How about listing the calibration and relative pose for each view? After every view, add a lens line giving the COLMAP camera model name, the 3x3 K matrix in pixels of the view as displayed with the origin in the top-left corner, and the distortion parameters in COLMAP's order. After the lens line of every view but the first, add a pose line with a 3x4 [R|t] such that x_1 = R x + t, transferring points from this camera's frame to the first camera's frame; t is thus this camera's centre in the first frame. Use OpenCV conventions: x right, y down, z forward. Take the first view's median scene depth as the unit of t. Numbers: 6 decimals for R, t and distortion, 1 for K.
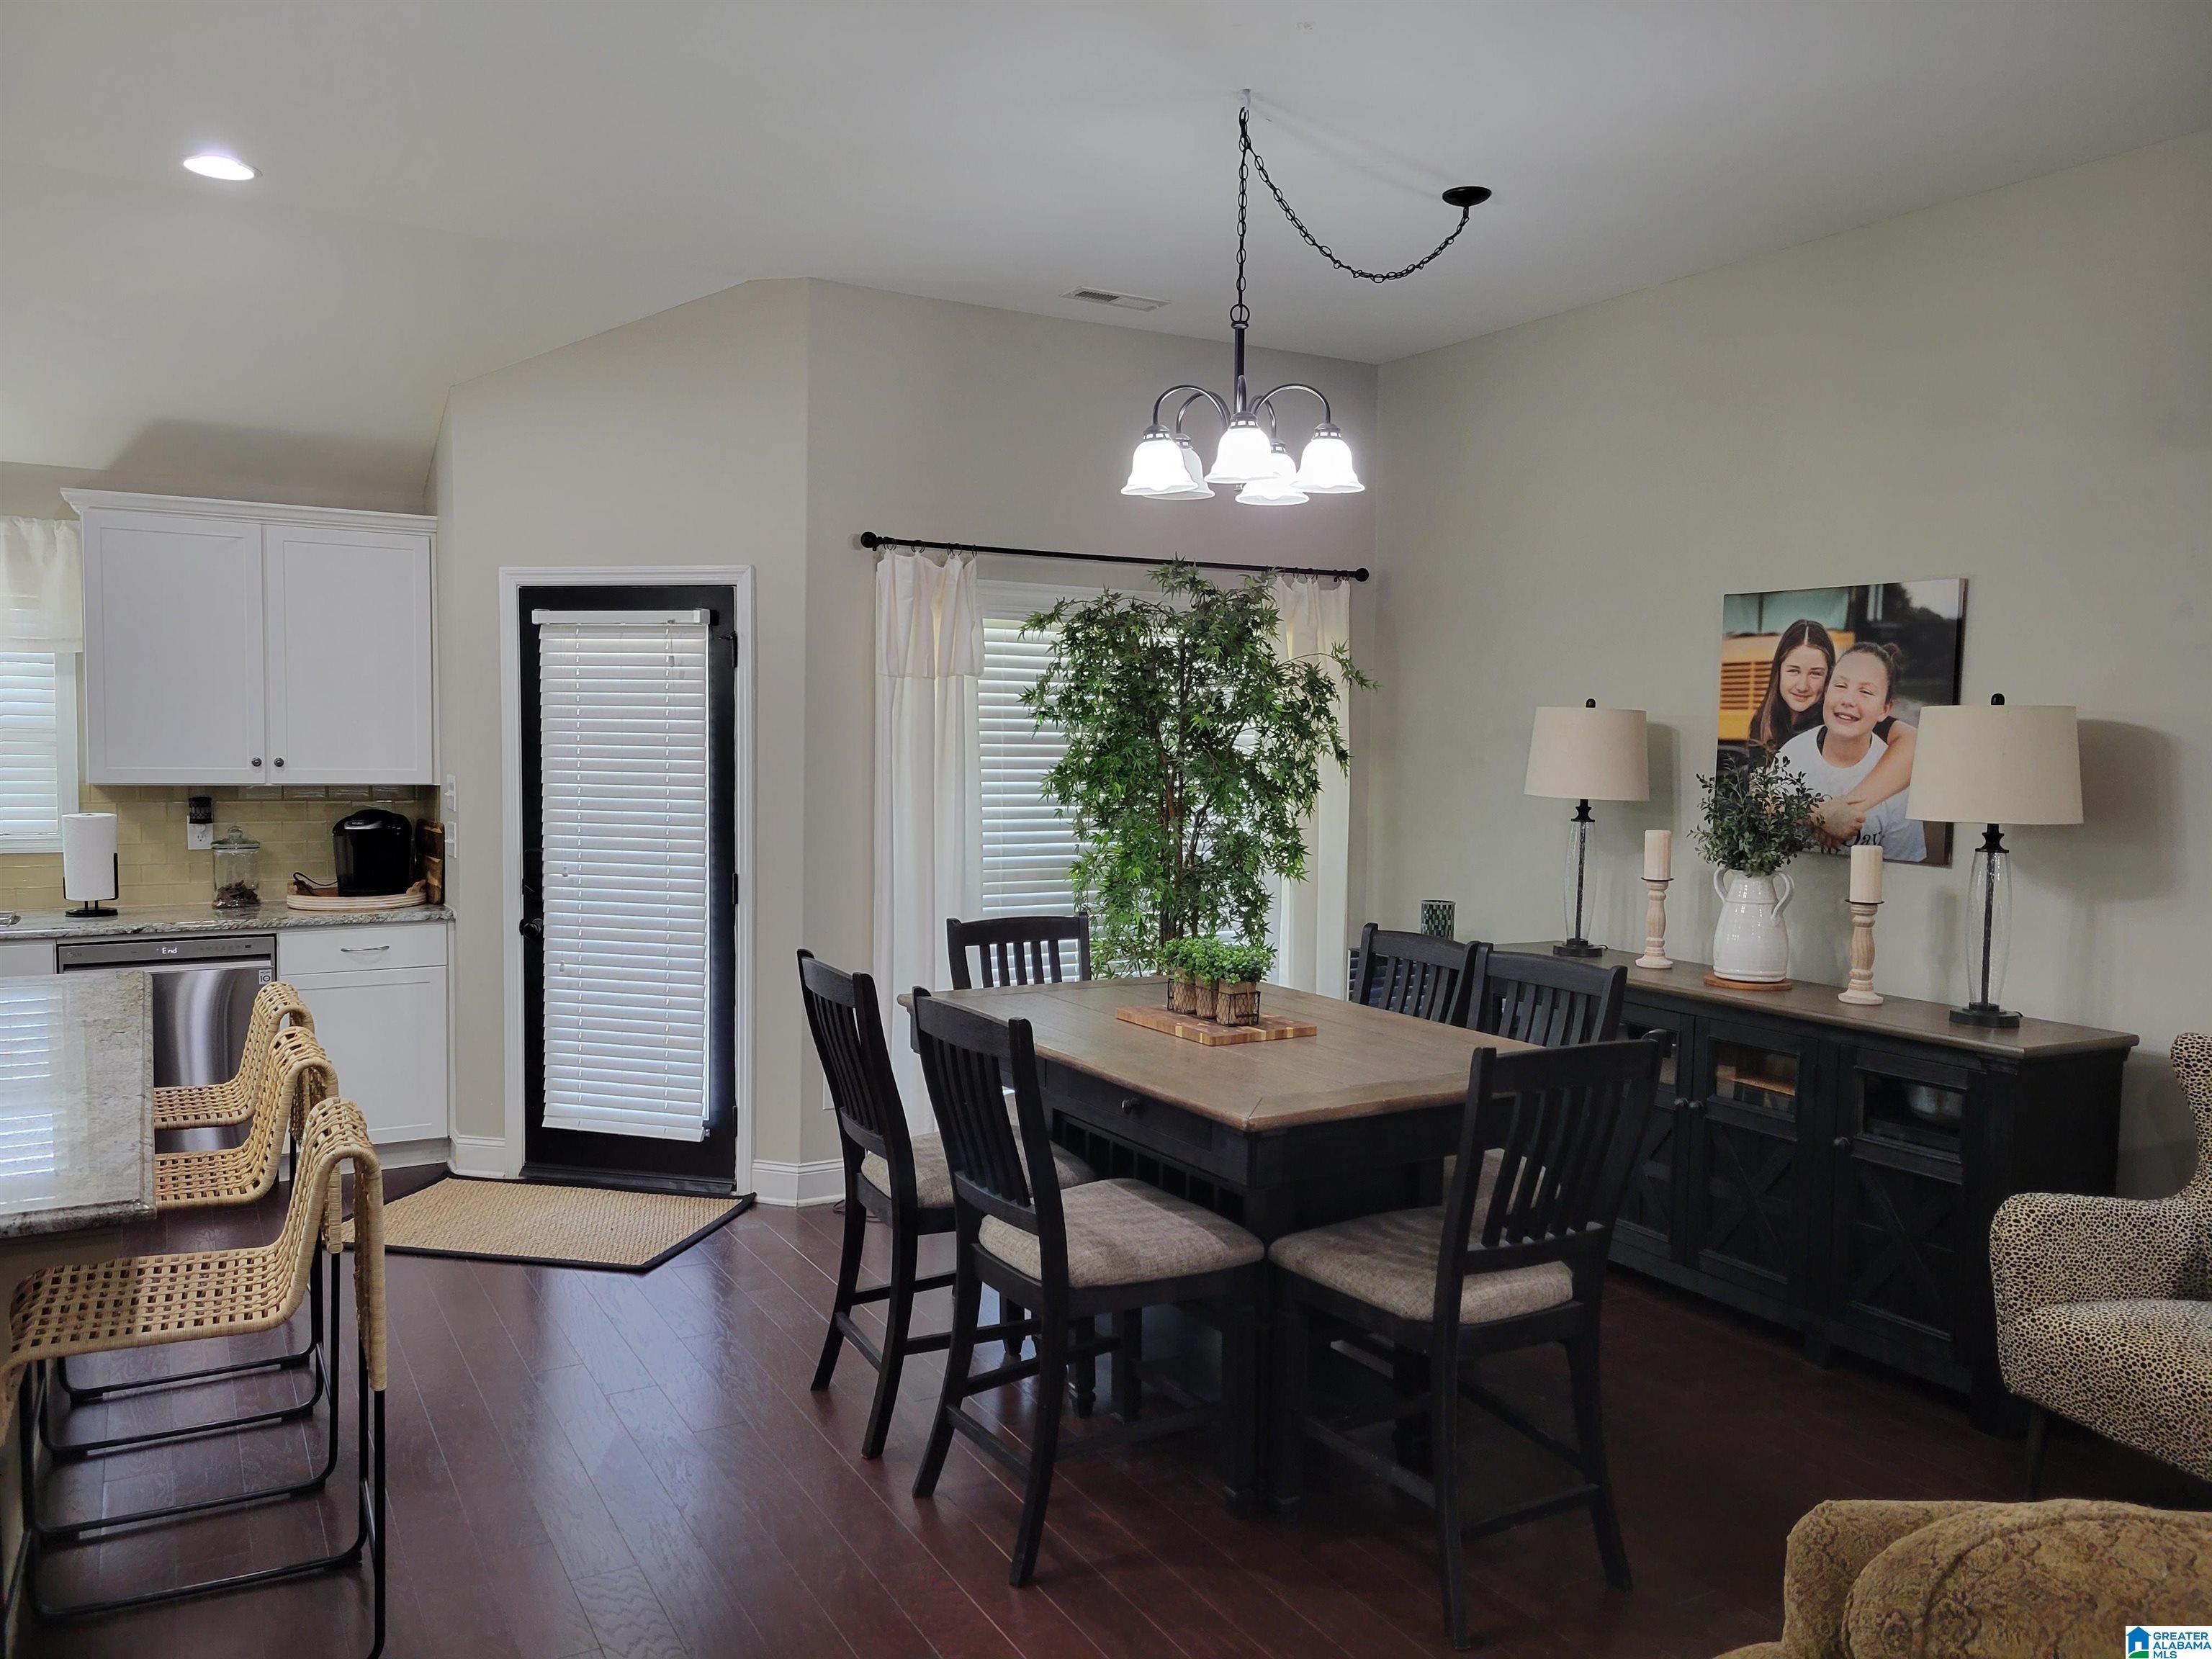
lens RADIAL K [[1638.0, 0, 1106.0], [0, 1638.0, 829.5], [0, 0, 1]] dist [0.006995, 0.000179]
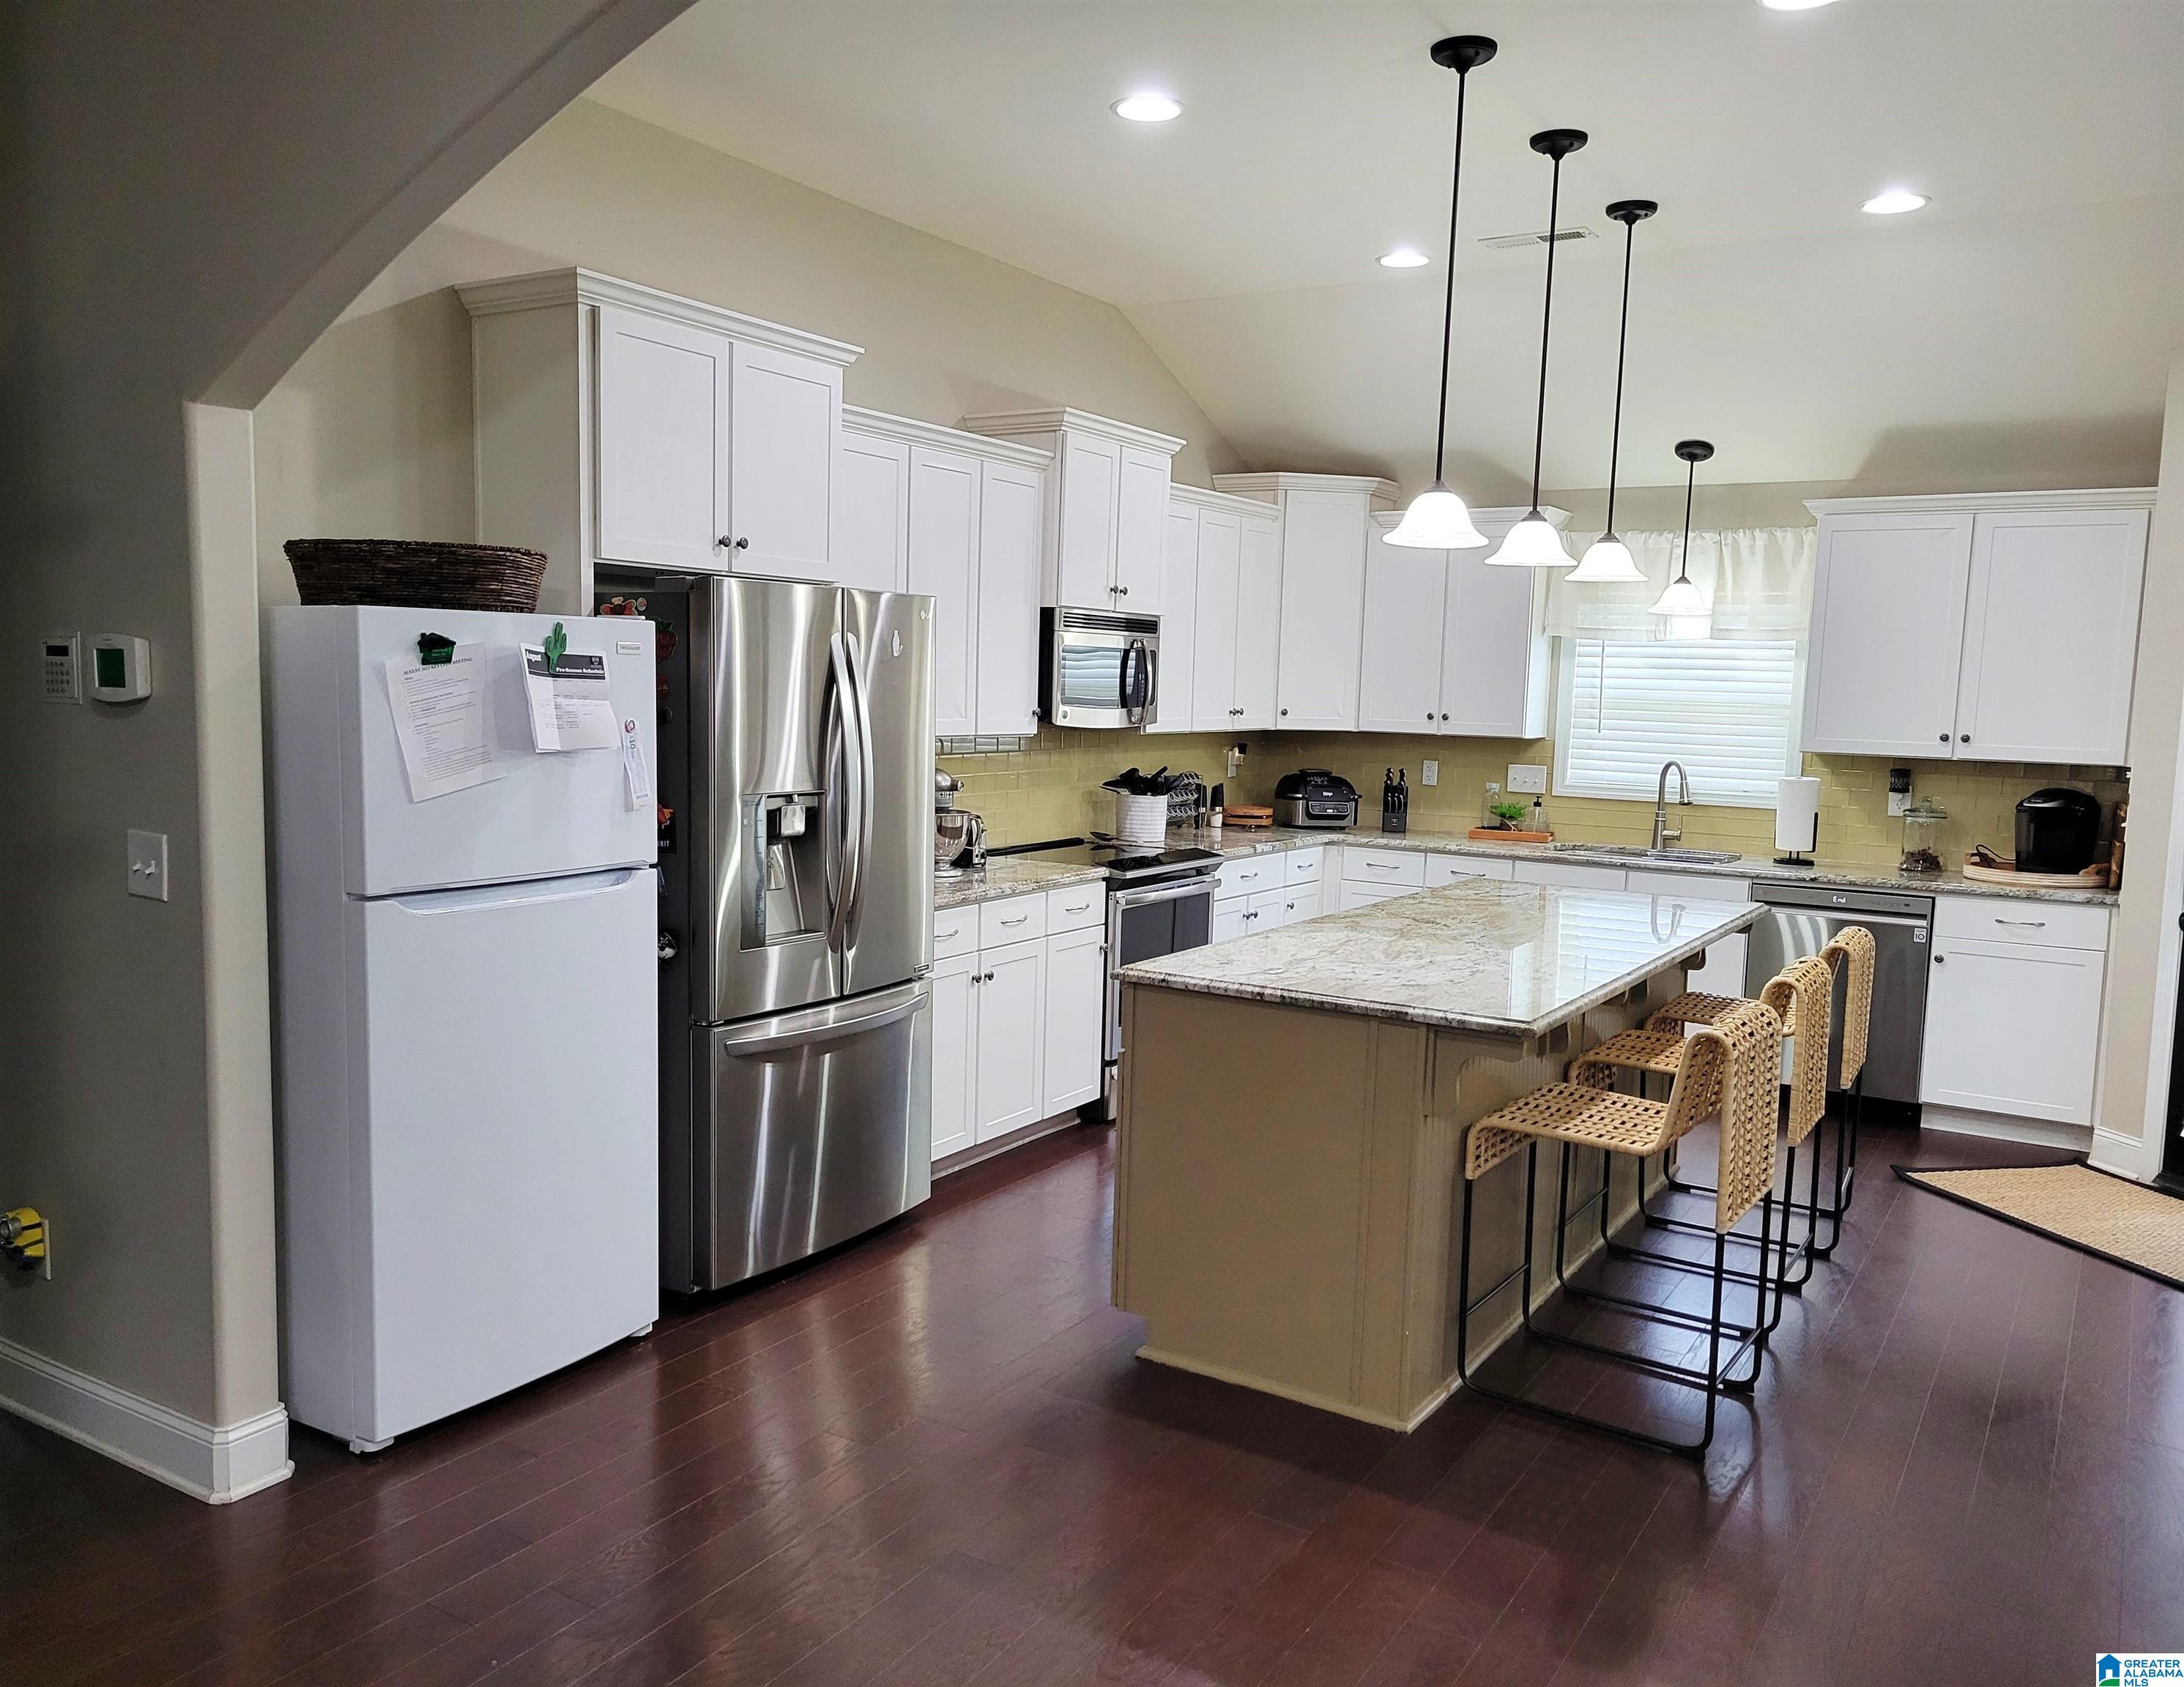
lens RADIAL K [[1668.5, 0, 1092.0], [0, 1668.5, 843.5], [0, 0, 1]] dist [0.033326, 0.005660]
pose [[0.461028, 0.084398, -0.883363, 0.206578], [-0.076277, 0.995552, 0.055308, 0.009574], [0.884101, 0.041882, 0.465415, -0.003036]]
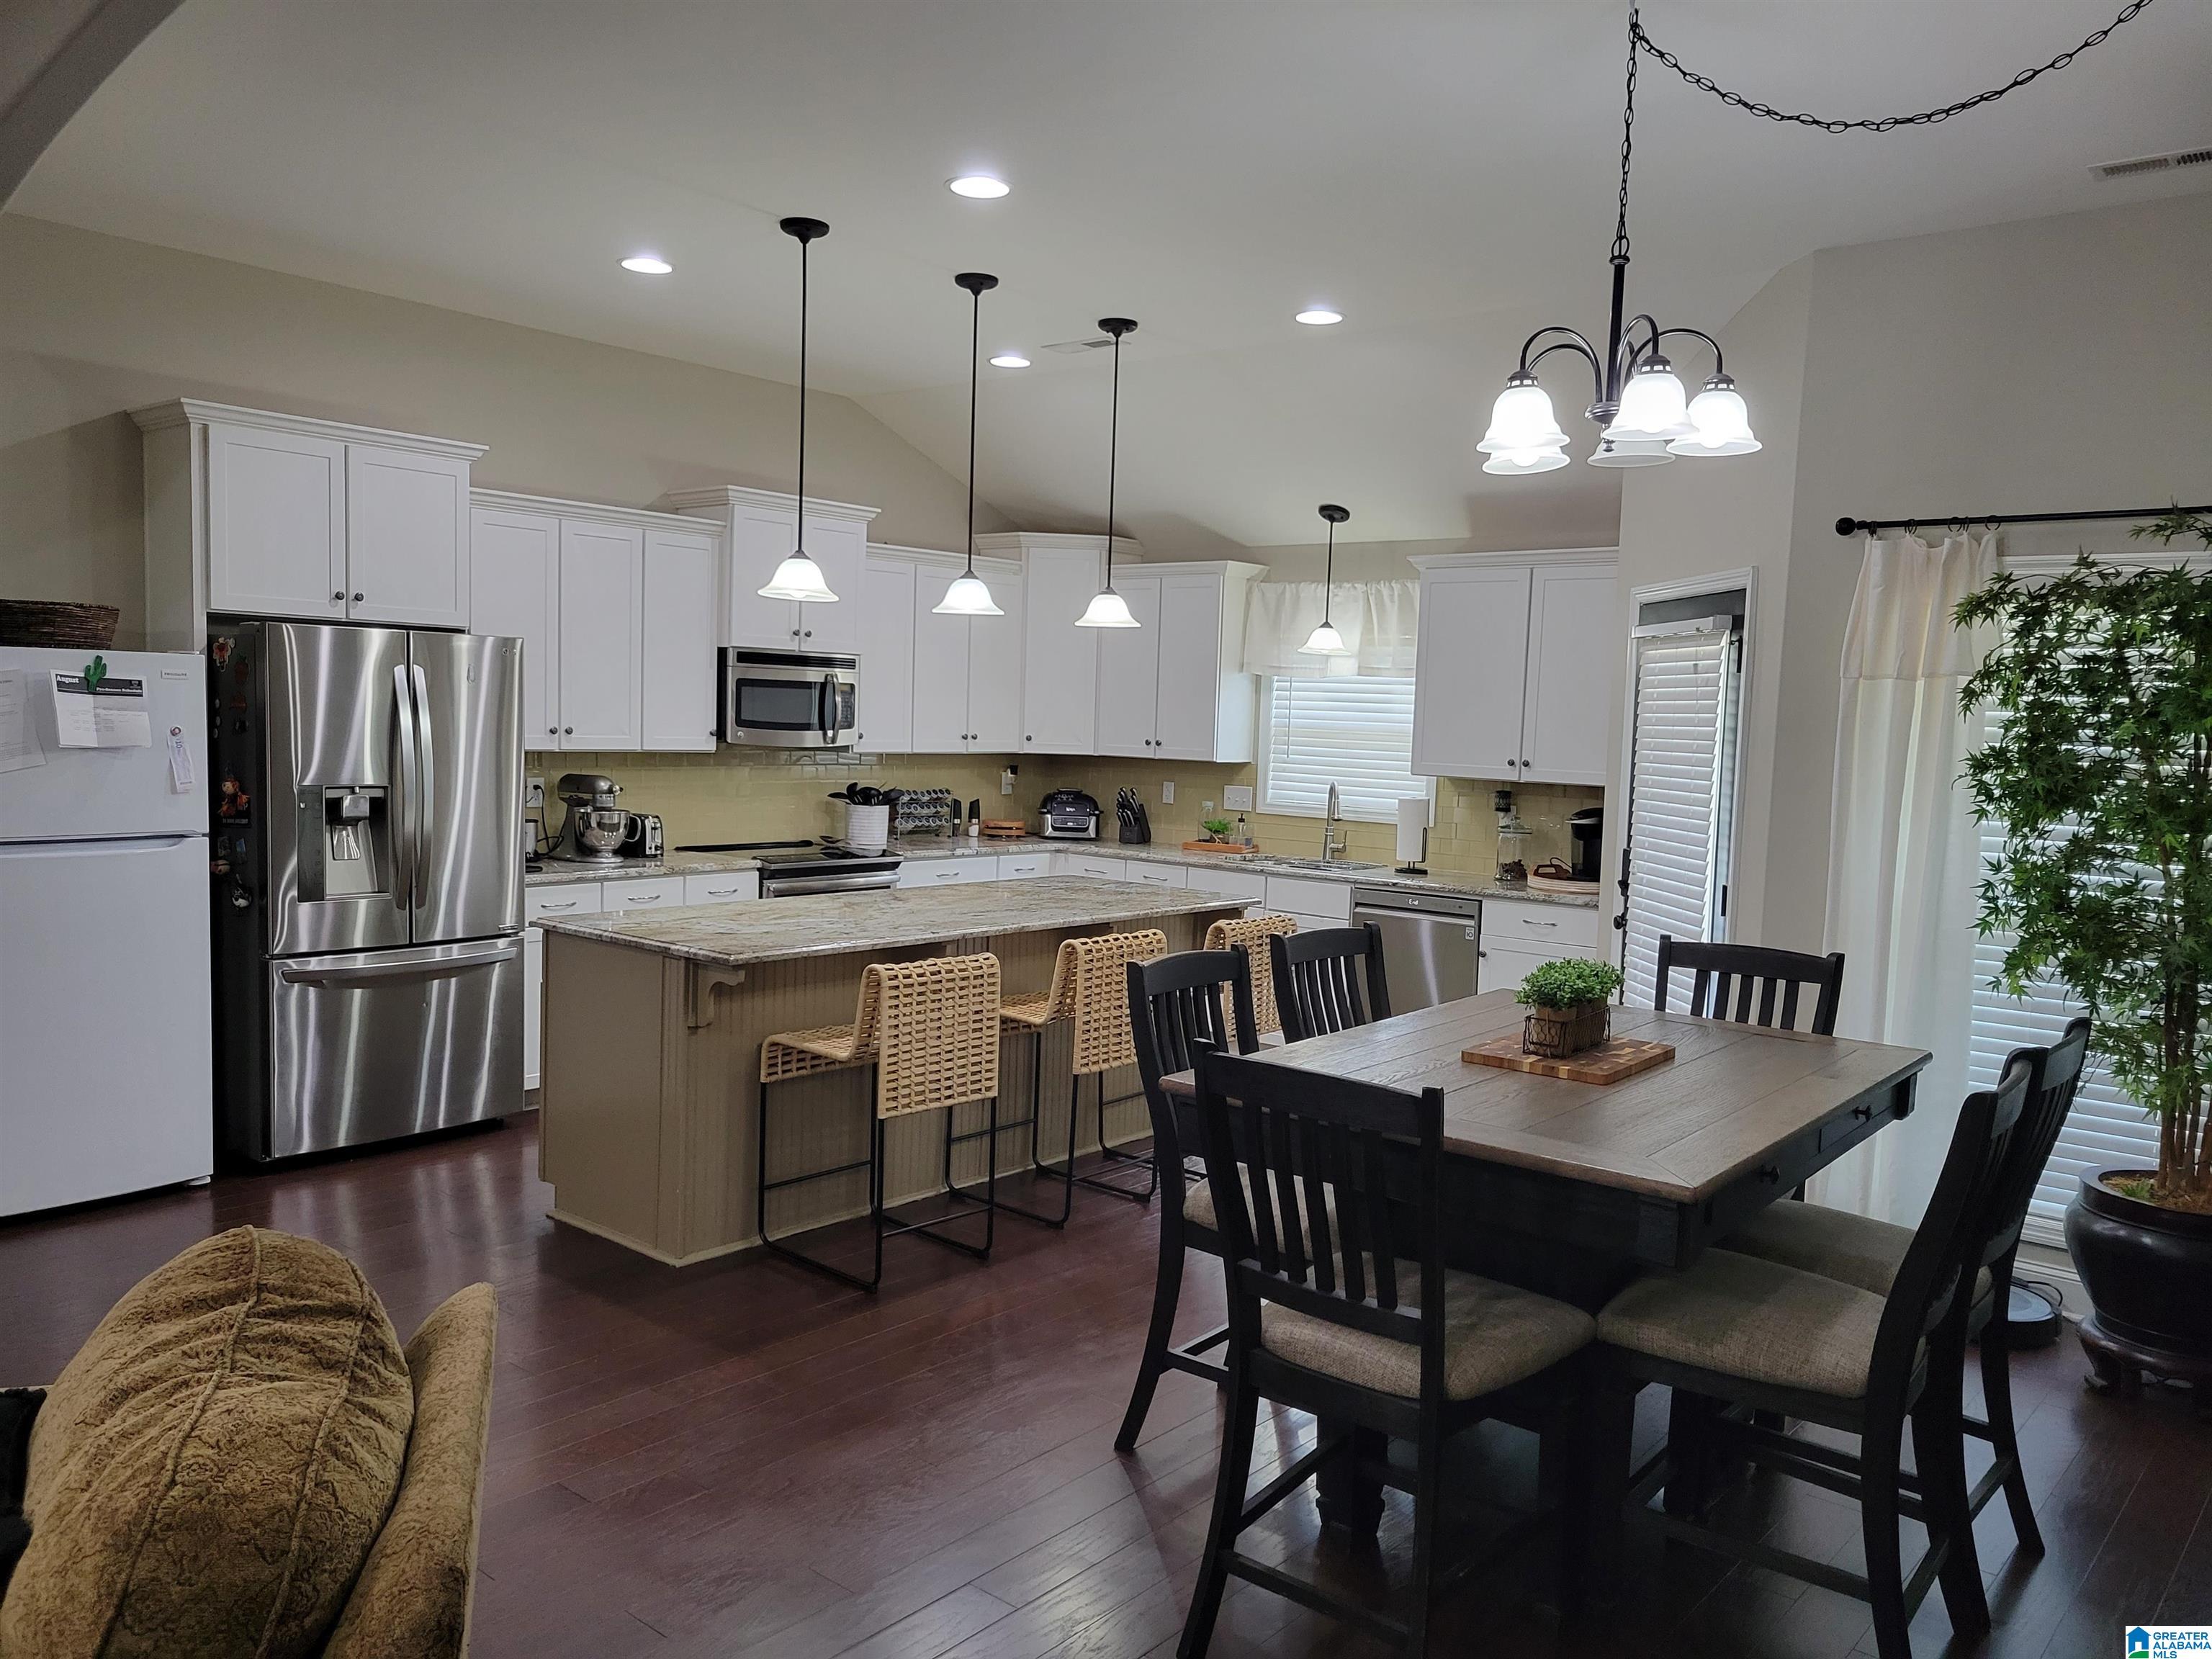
lens RADIAL K [[1641.5, 0, 1106.0], [0, 1641.5, 829.5], [0, 0, 1]] dist [0.037896, -0.000746]
pose [[0.340006, 0.063090, -0.938304, 0.543487], [-0.087056, 0.995574, 0.035395, -0.008470], [0.936385, 0.069651, 0.343994, 0.299167]]
